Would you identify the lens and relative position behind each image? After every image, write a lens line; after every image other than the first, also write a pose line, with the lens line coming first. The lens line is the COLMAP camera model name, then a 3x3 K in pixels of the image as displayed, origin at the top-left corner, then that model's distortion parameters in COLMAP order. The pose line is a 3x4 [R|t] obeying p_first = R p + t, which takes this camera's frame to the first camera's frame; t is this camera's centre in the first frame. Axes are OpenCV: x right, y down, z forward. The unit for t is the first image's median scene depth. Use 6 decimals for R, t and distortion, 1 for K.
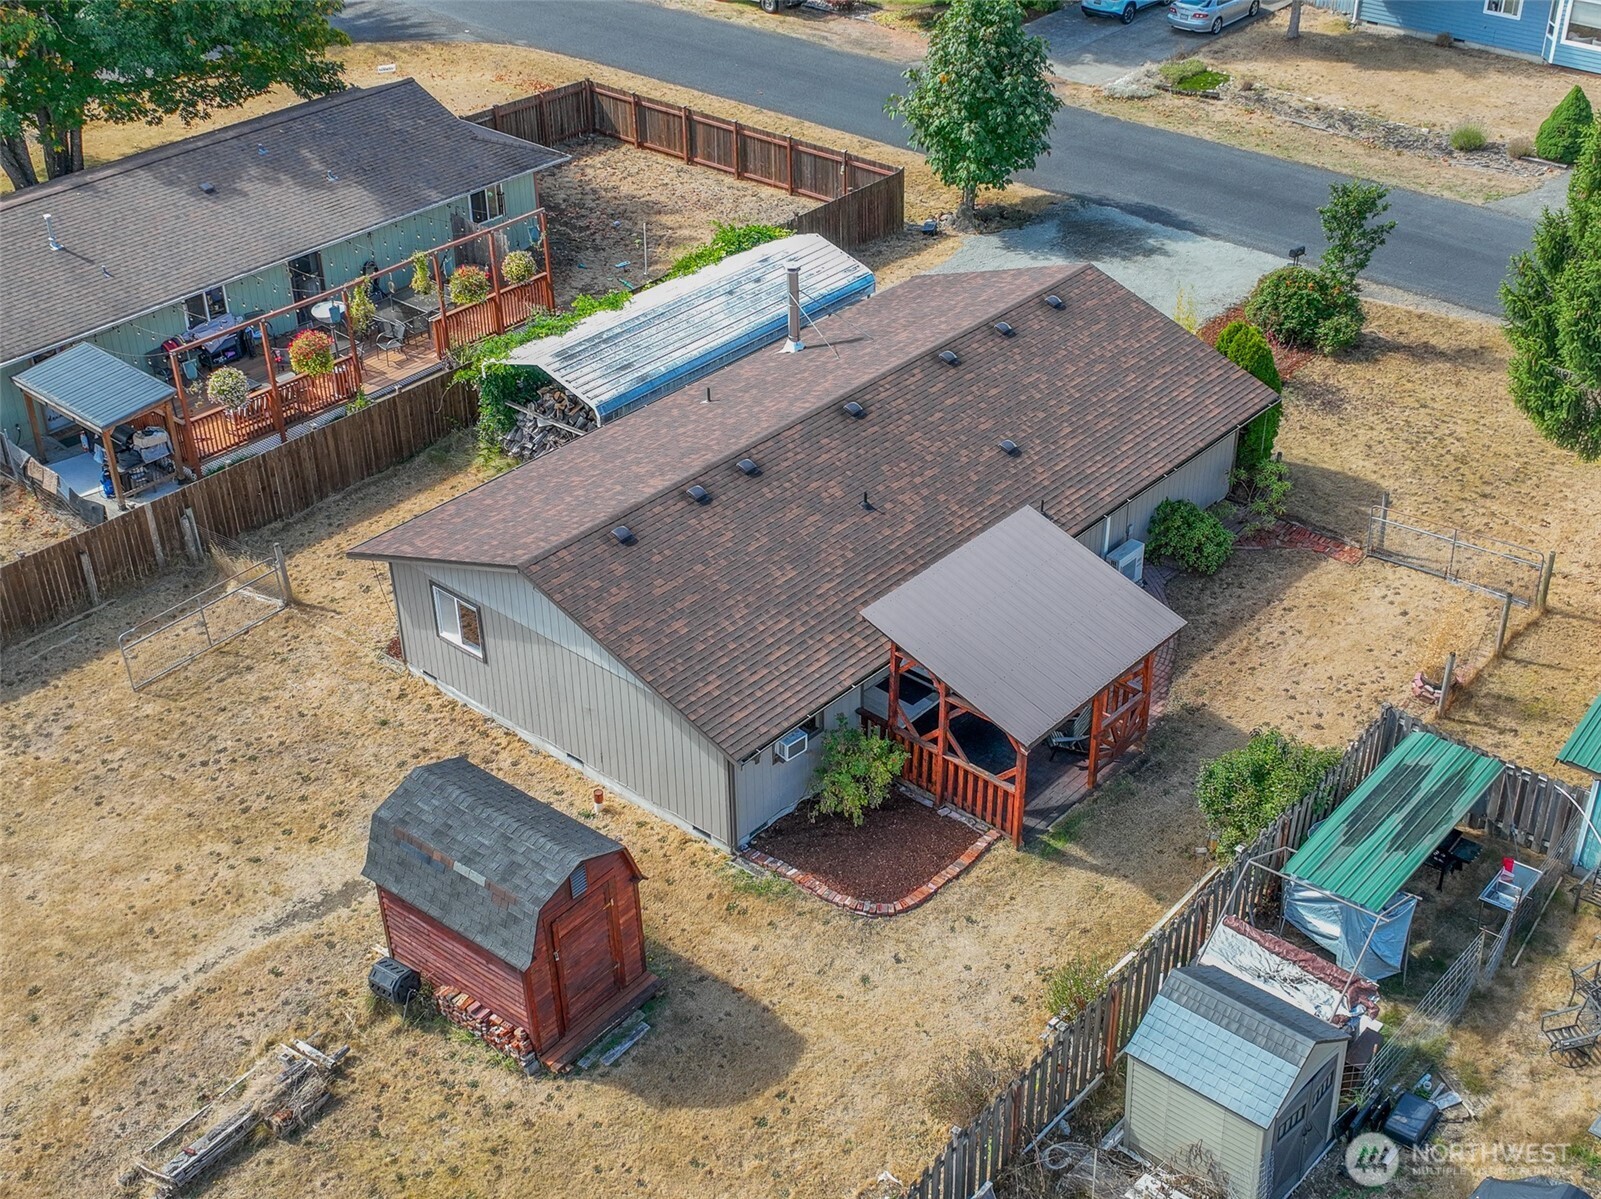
lens RADIAL K [[1957.3, 0, 800.5], [0, 1957.3, 599.5], [0, 0, 1]] dist [-0.003263, -0.011352]
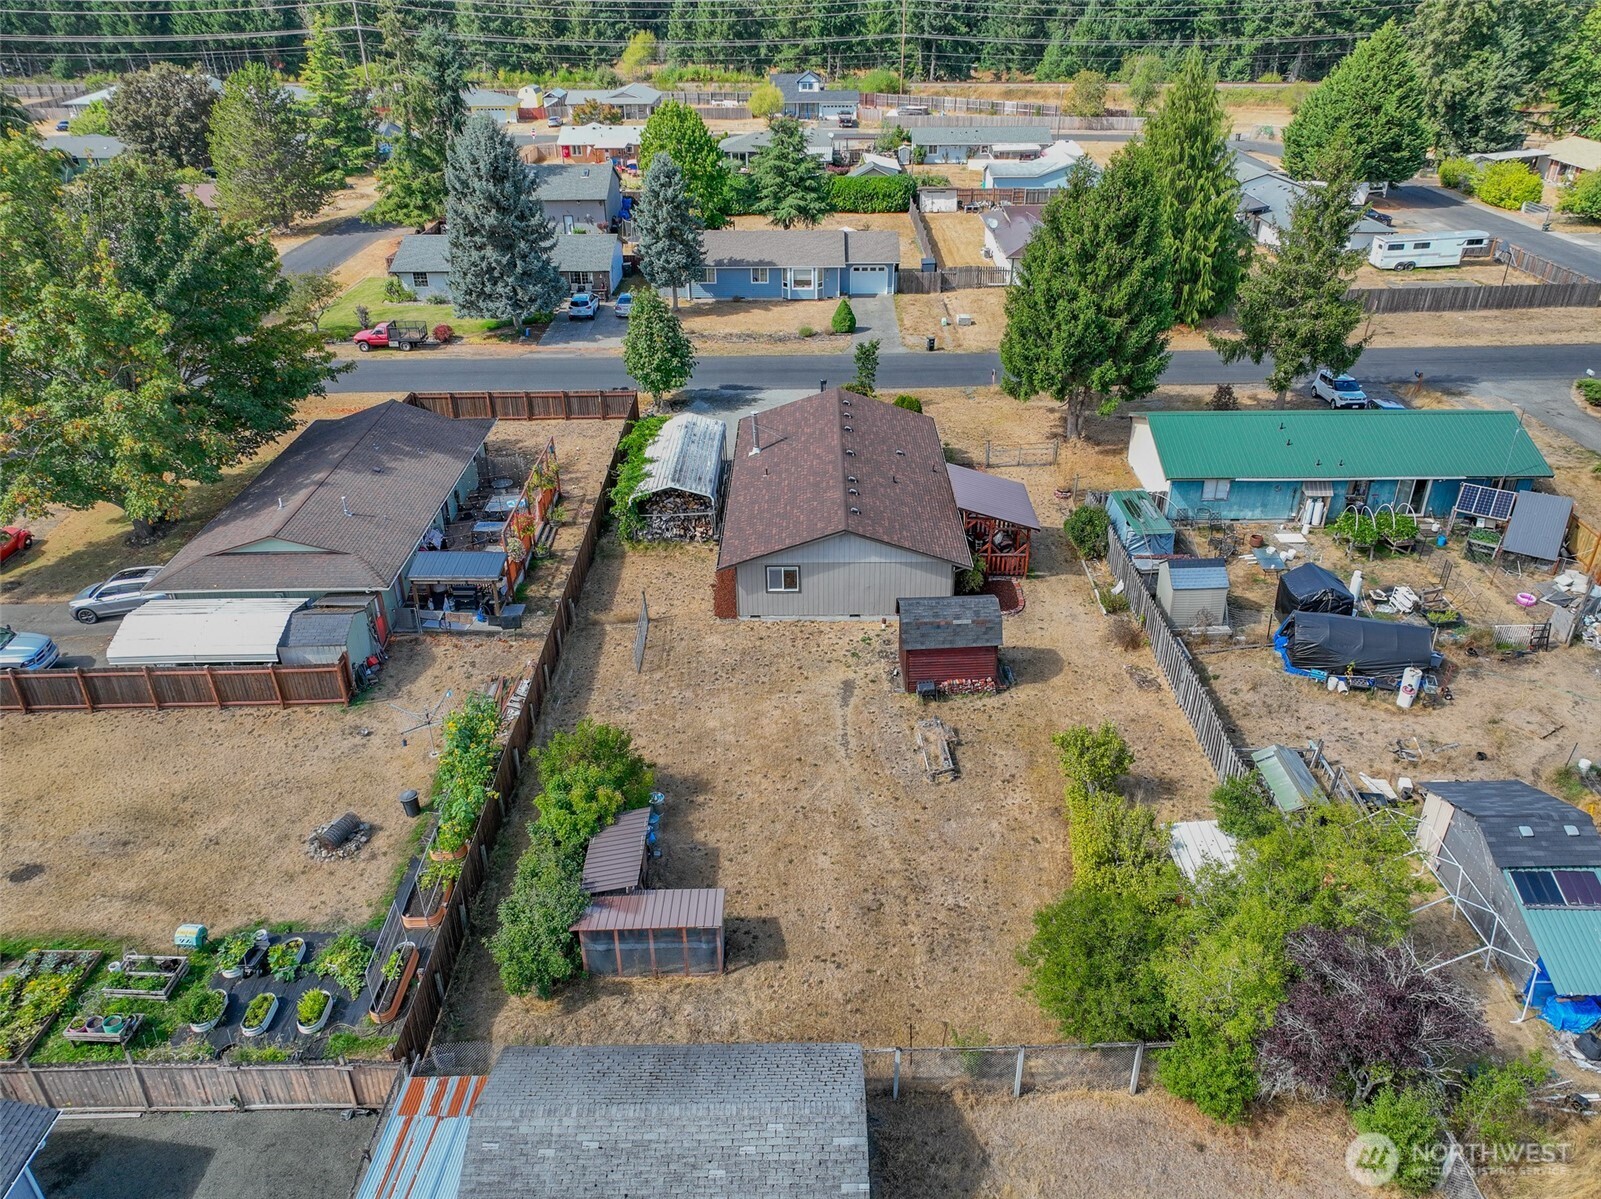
lens RADIAL K [[1174.4, 0, 800.5], [0, 1174.4, 599.5], [0, 0, 1]] dist [0.011400, 0.001959]
pose [[0.751477, -0.312718, 0.580939, -0.594872], [0.353708, 0.934255, 0.045365, -0.012563], [-0.556932, 0.171392, 0.812682, -0.046616]]
